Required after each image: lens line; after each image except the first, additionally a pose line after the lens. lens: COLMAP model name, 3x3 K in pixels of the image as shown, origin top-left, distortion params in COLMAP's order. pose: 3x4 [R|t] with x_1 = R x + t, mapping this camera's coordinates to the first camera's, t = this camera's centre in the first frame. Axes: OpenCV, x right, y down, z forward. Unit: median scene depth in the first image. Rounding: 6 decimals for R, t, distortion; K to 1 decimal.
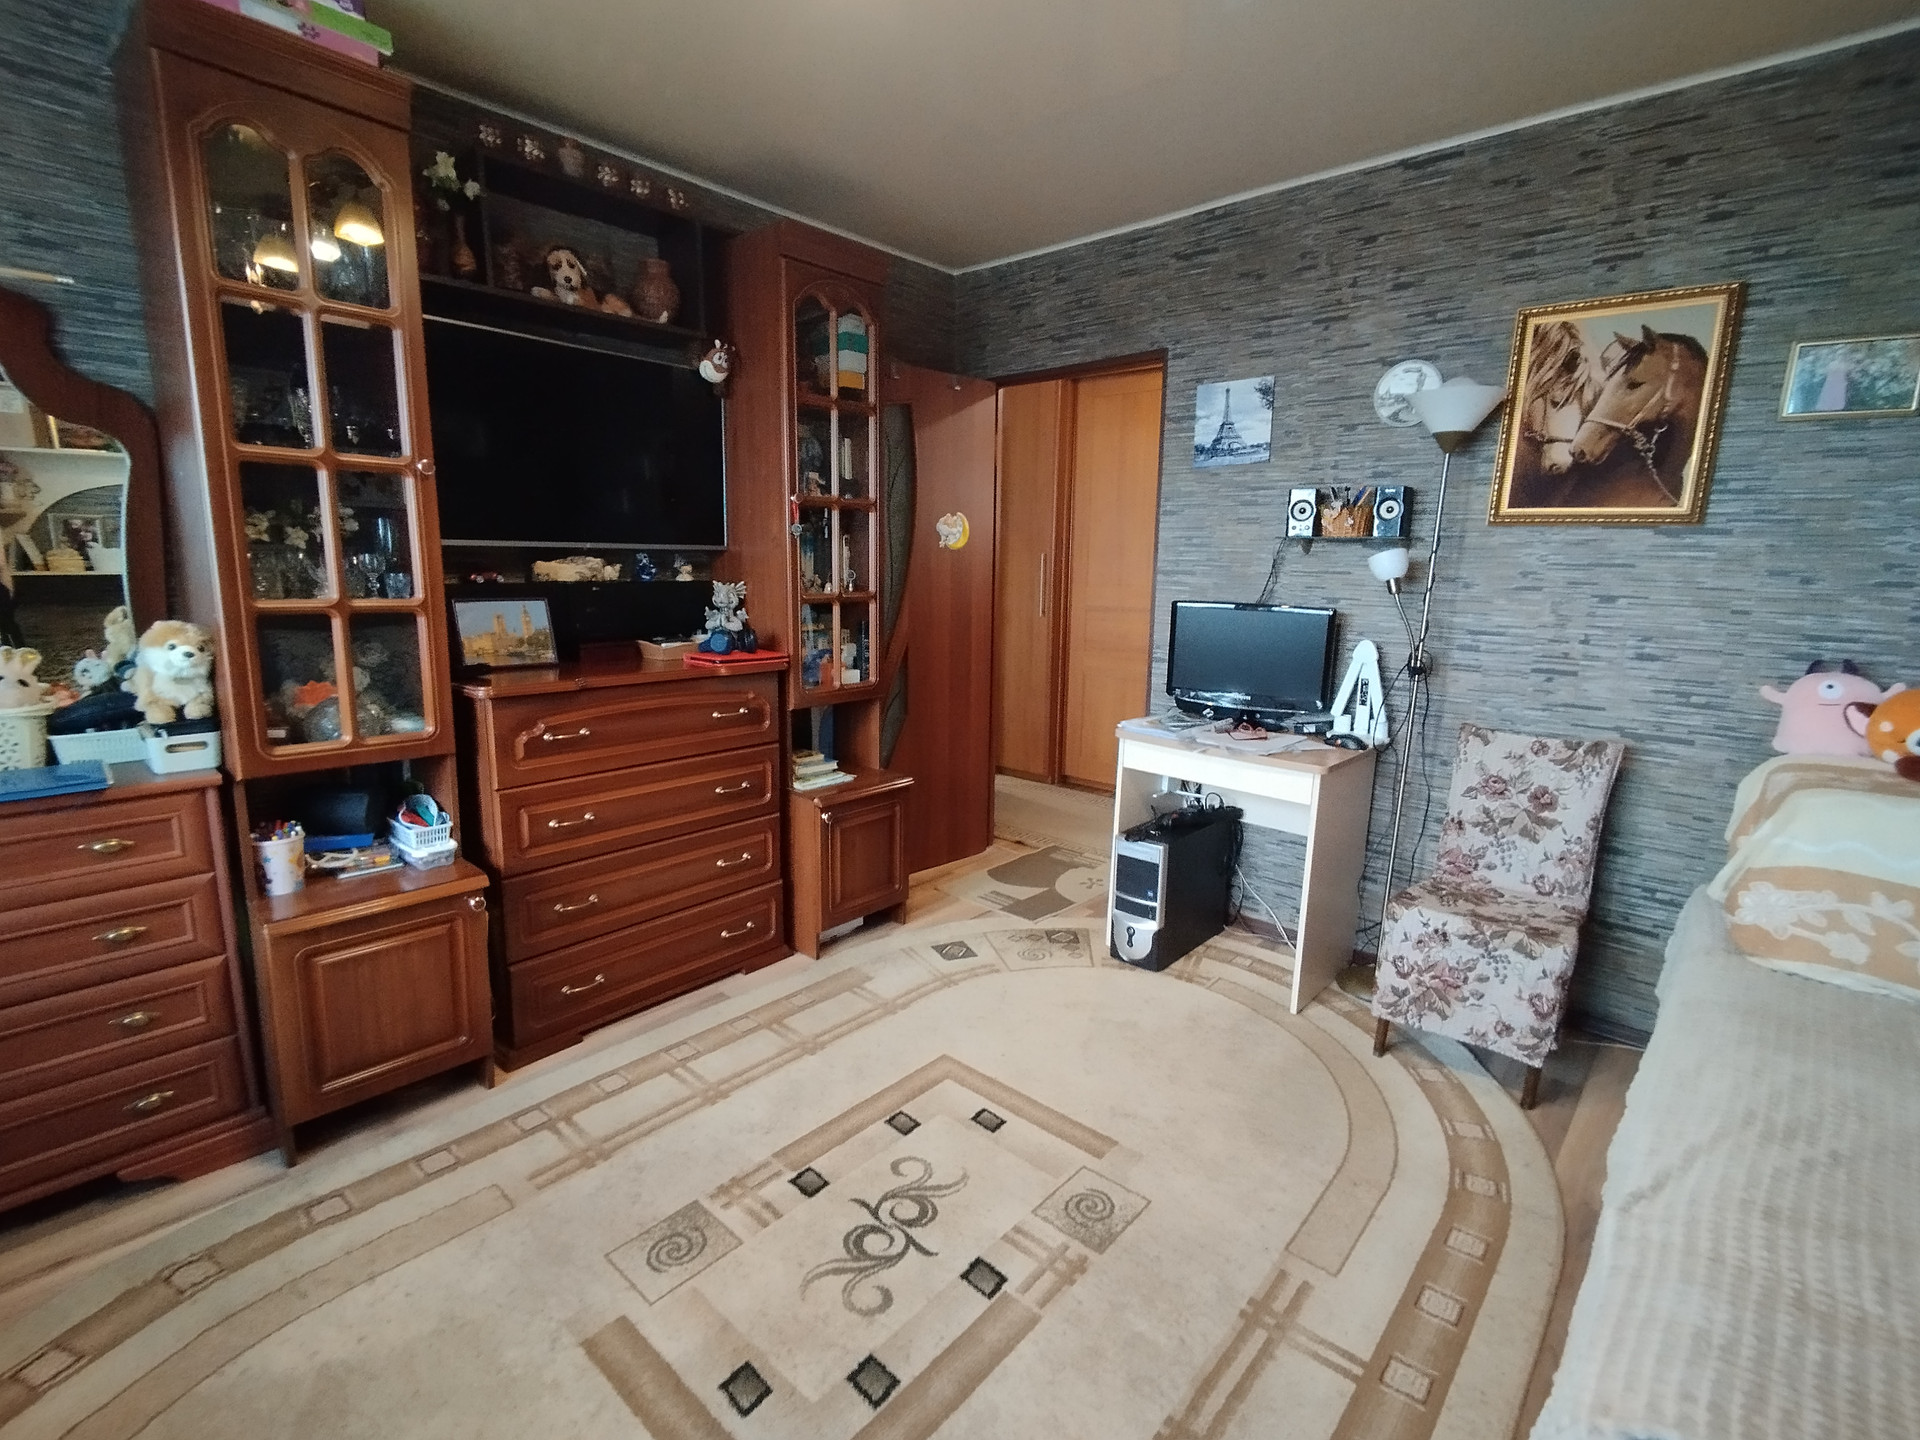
lens RADIAL K [[882.7, 0, 933.4], [0, 882.7, 722.4], [0, 0, 1]] dist [0.008503, -0.004299]
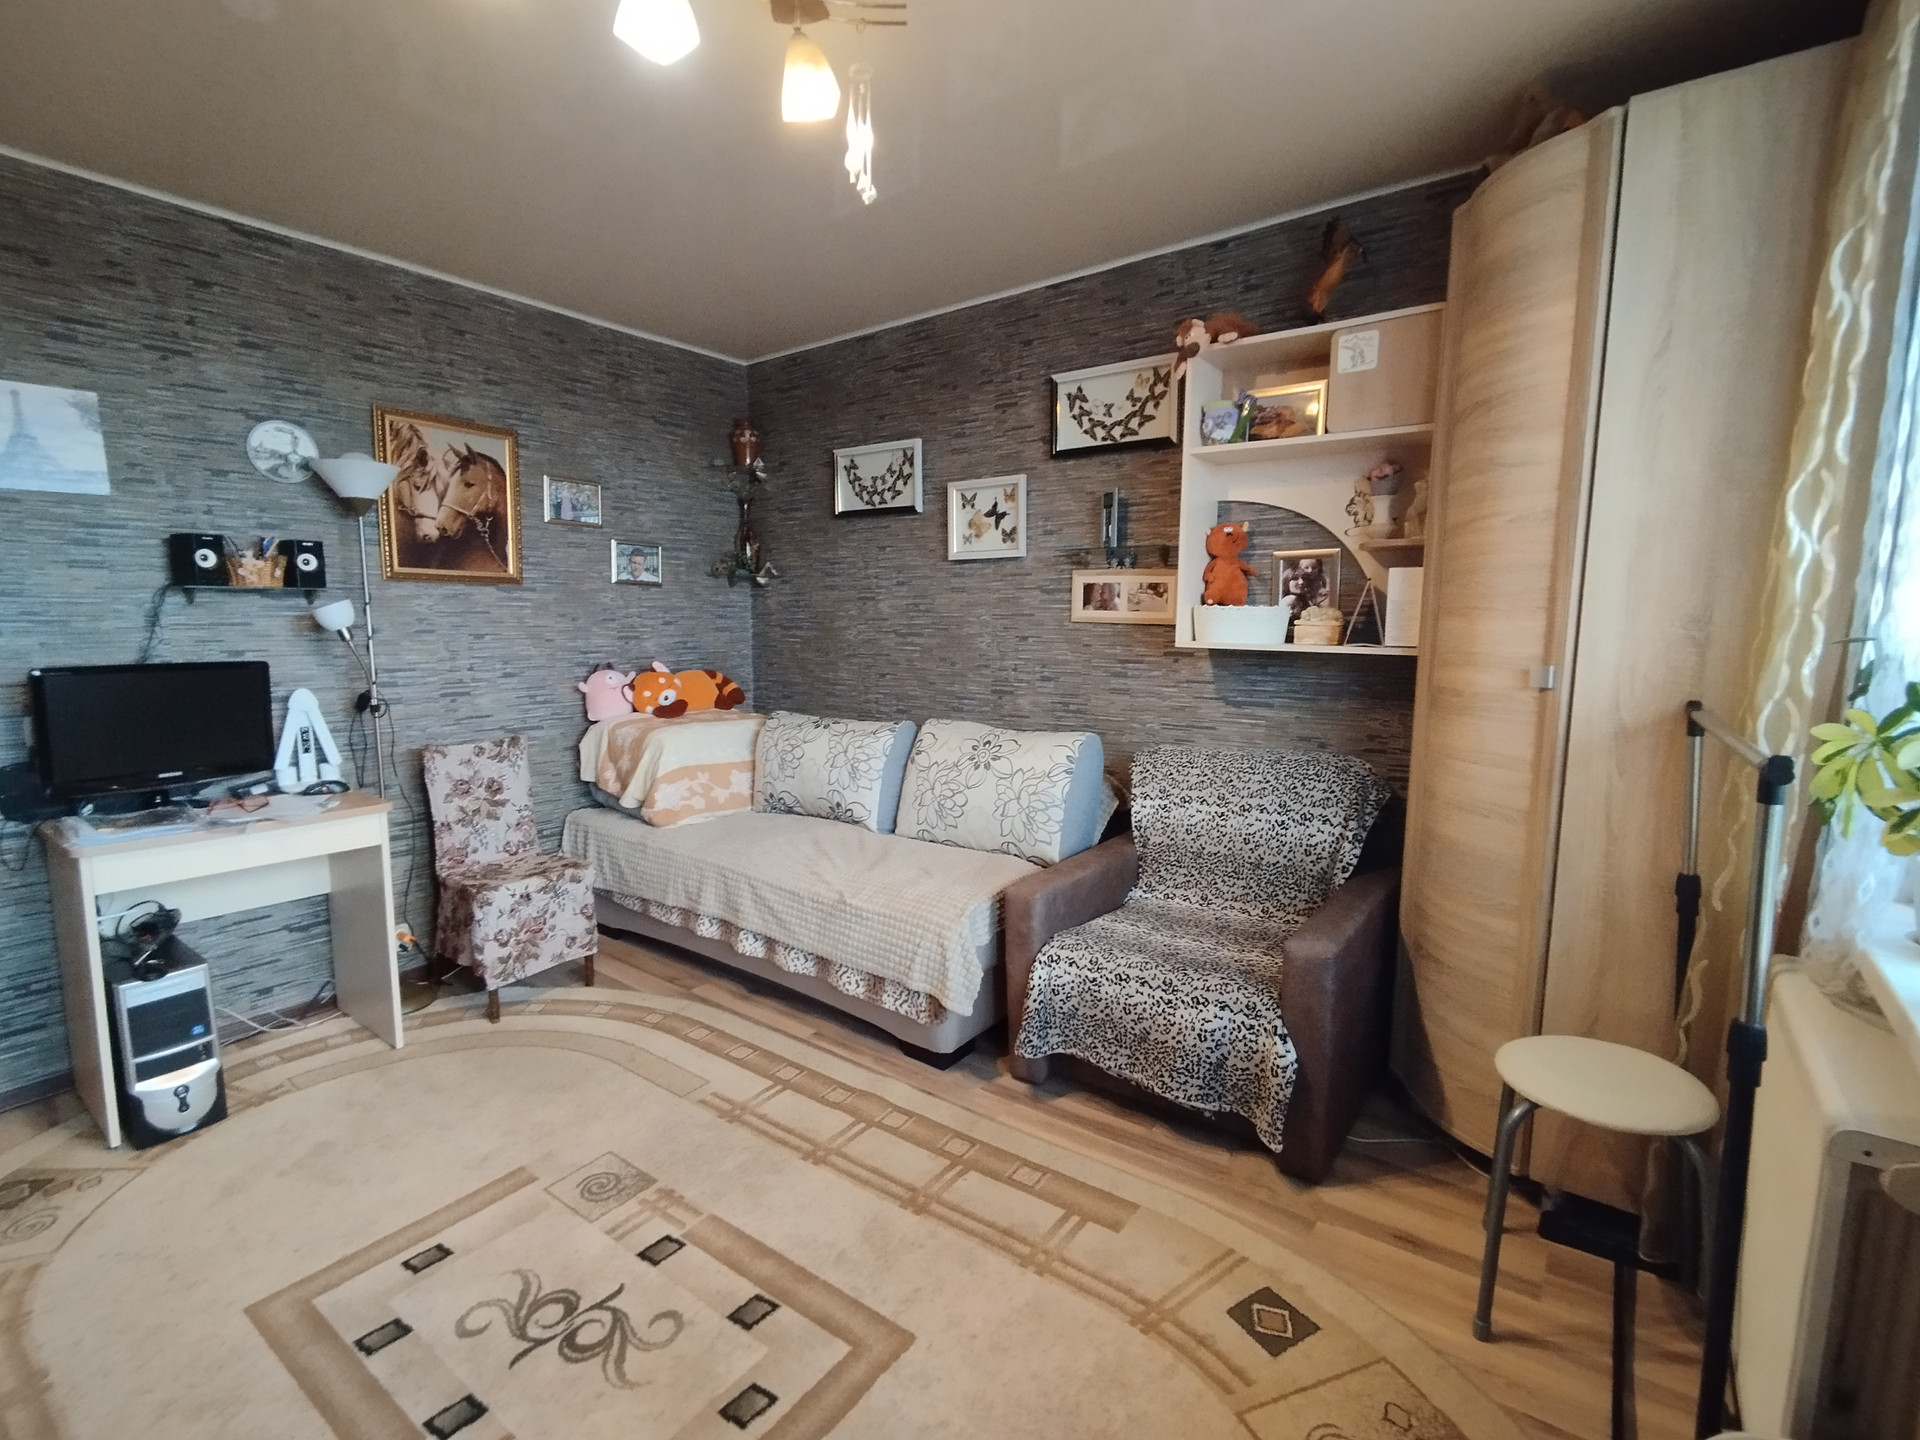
lens RADIAL K [[882.7, 0, 967.9], [0, 882.7, 717.3], [0, 0, 1]] dist [0.008503, -0.004299]
pose [[-0.114250, -0.132356, 0.984596, -0.723327], [0.185501, 0.970812, 0.152029, -0.089251], [-0.975980, 0.200013, -0.086363, 0.422677]]
